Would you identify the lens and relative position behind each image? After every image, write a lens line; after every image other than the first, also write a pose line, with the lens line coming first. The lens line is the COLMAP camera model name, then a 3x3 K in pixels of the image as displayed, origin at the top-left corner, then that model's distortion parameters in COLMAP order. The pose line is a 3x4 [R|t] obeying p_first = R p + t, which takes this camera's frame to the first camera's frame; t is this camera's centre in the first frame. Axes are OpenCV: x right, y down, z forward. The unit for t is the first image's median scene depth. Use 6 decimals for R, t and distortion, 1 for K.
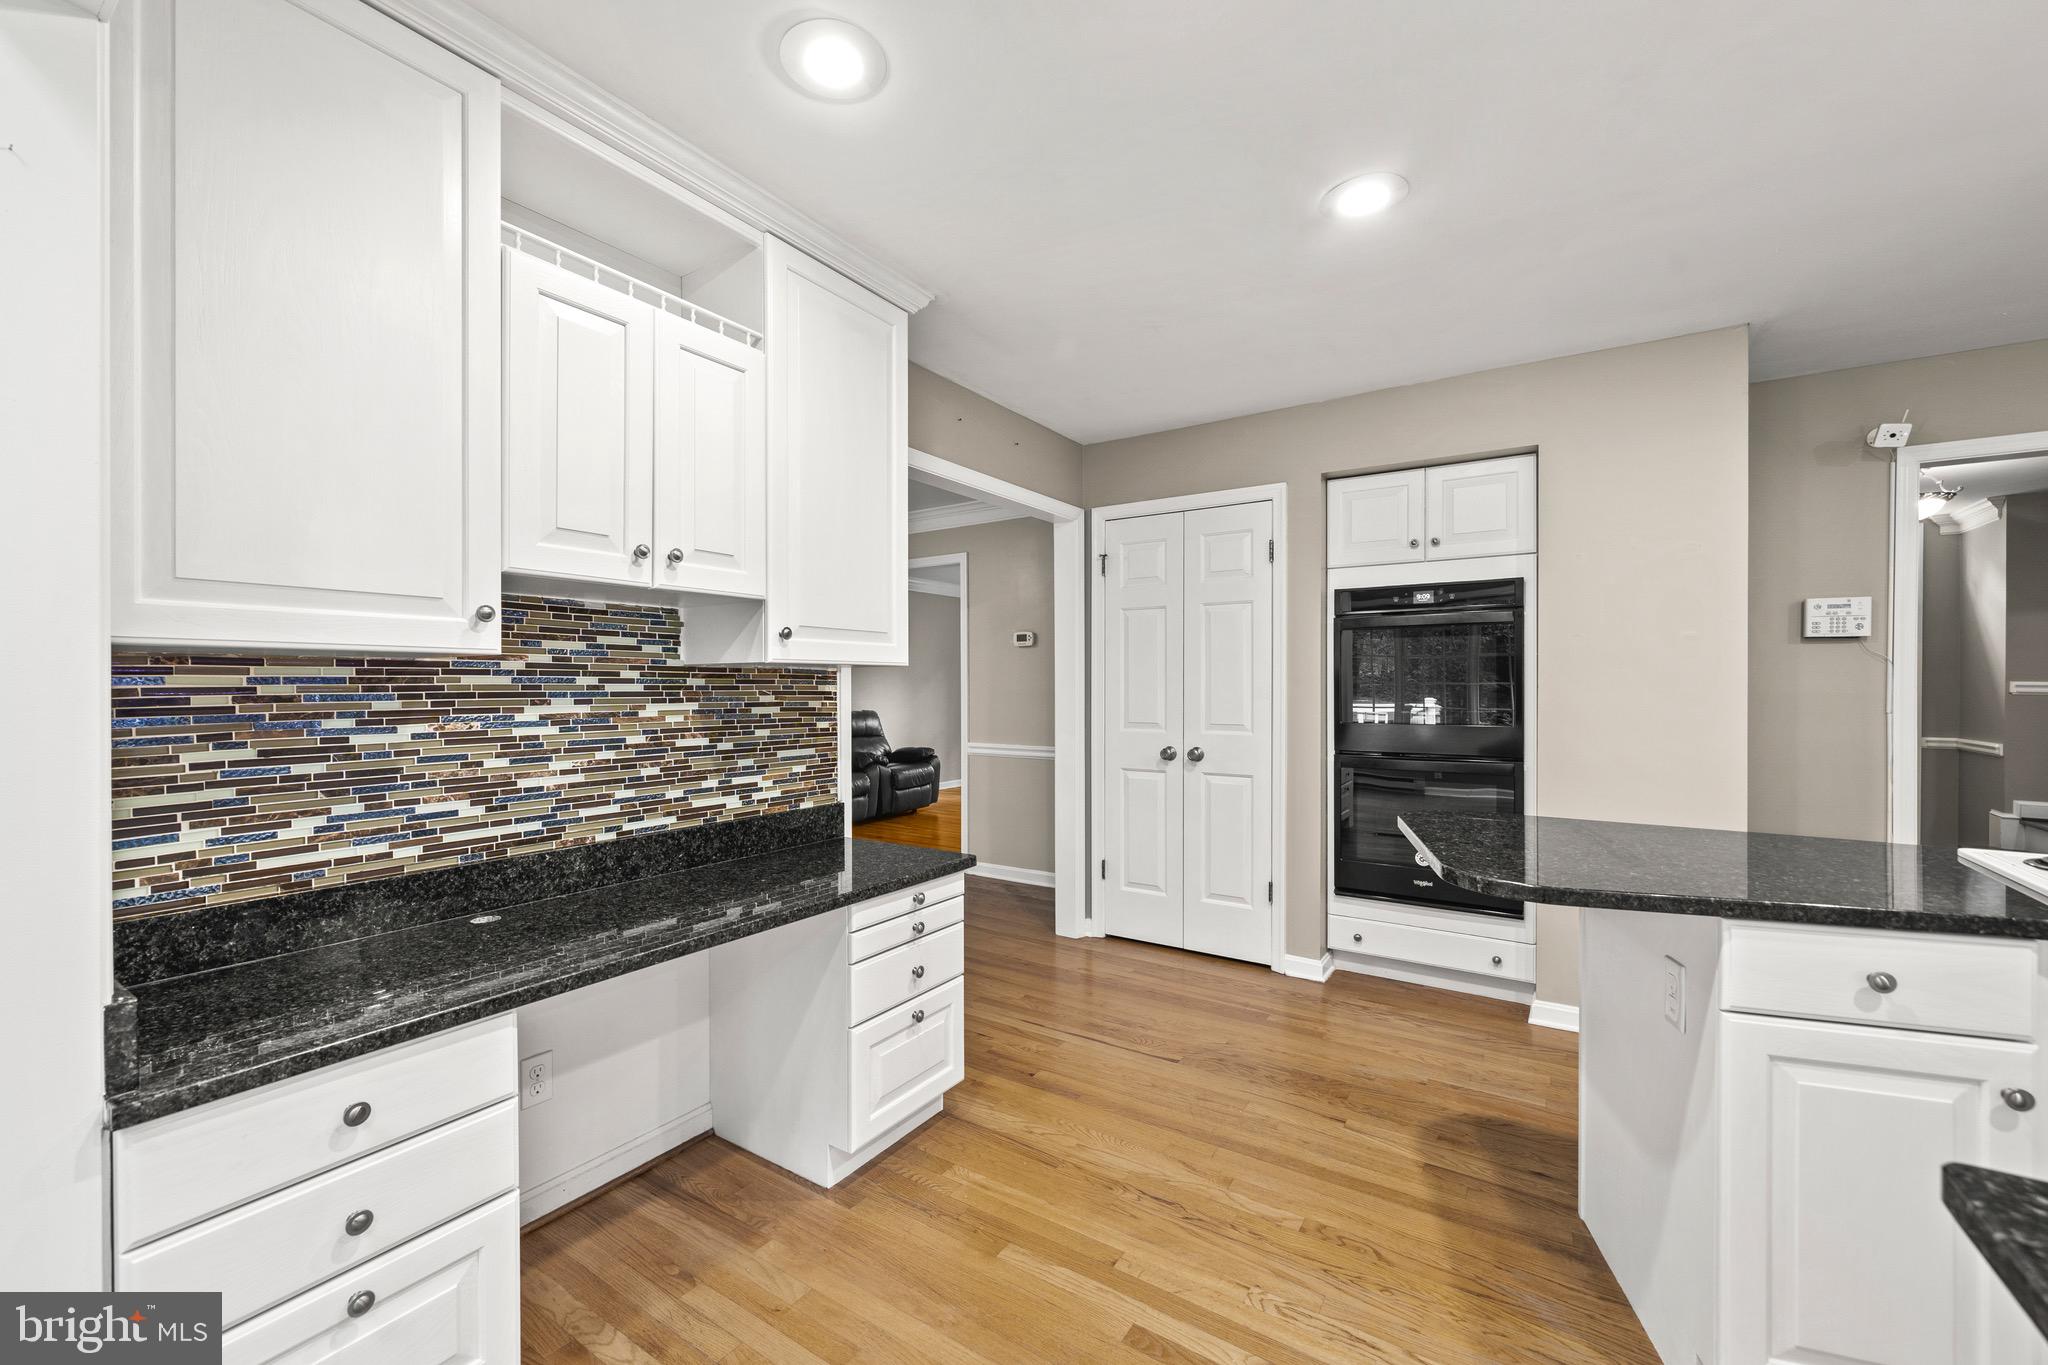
lens RADIAL K [[800.7, 0, 1024.0], [0, 800.7, 682.5], [0, 0, 1]] dist [0.000507, 0.000027]
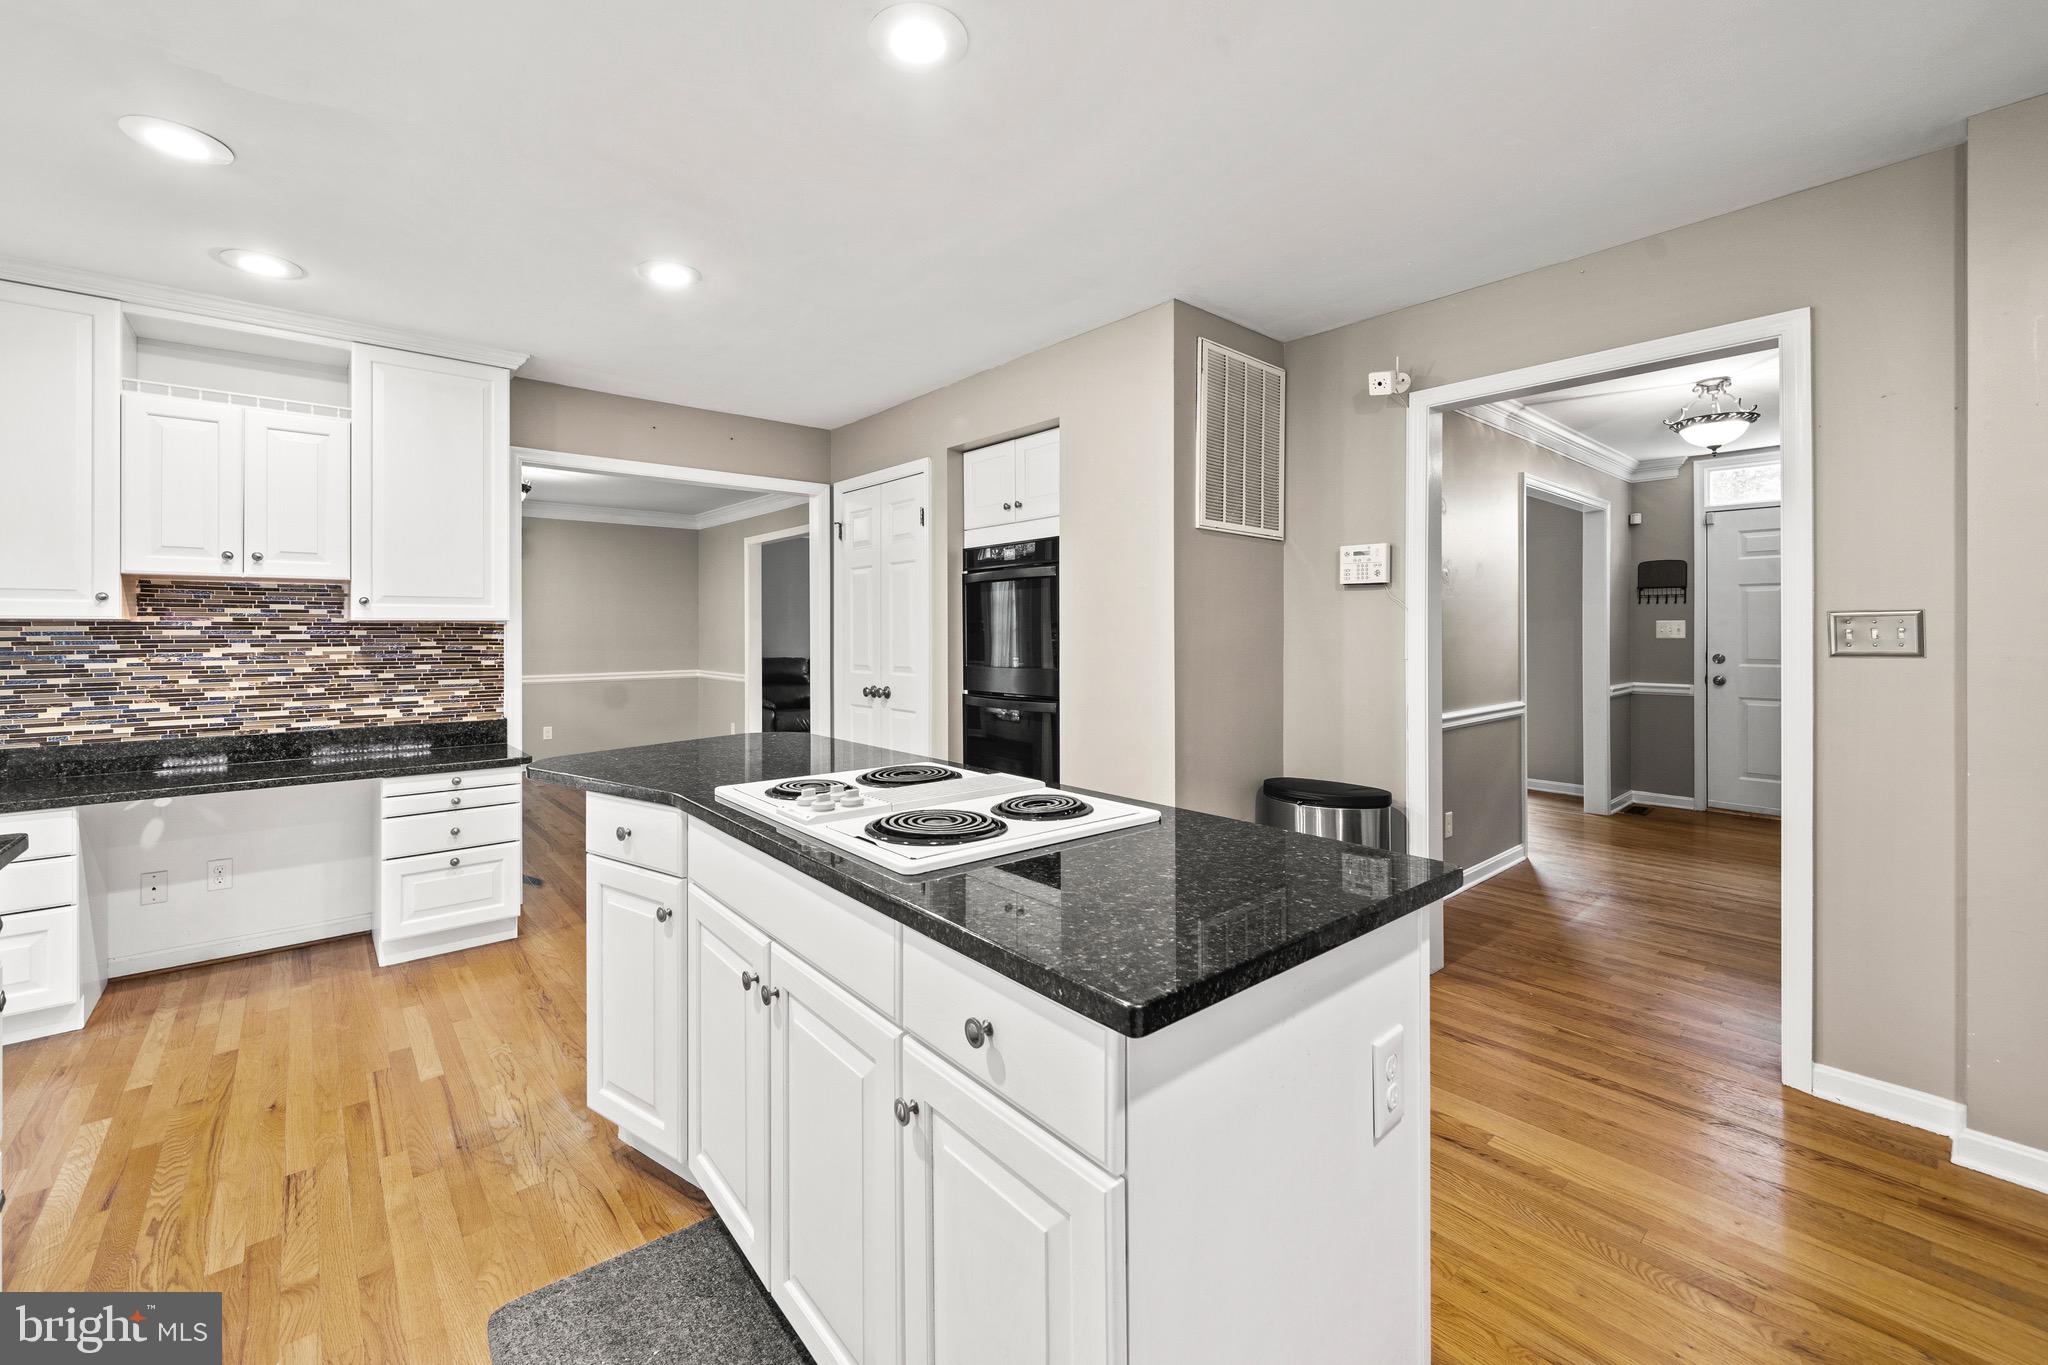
lens RADIAL K [[815.0, 0, 1025.3], [0, 815.0, 622.8], [0, 0, 1]] dist [-0.000755, -0.000064]
pose [[0.961901, -0.005711, -0.273340, 1.341782], [0.003946, 0.999968, -0.007005, -0.004093], [0.273371, 0.005660, 0.961892, -0.151752]]
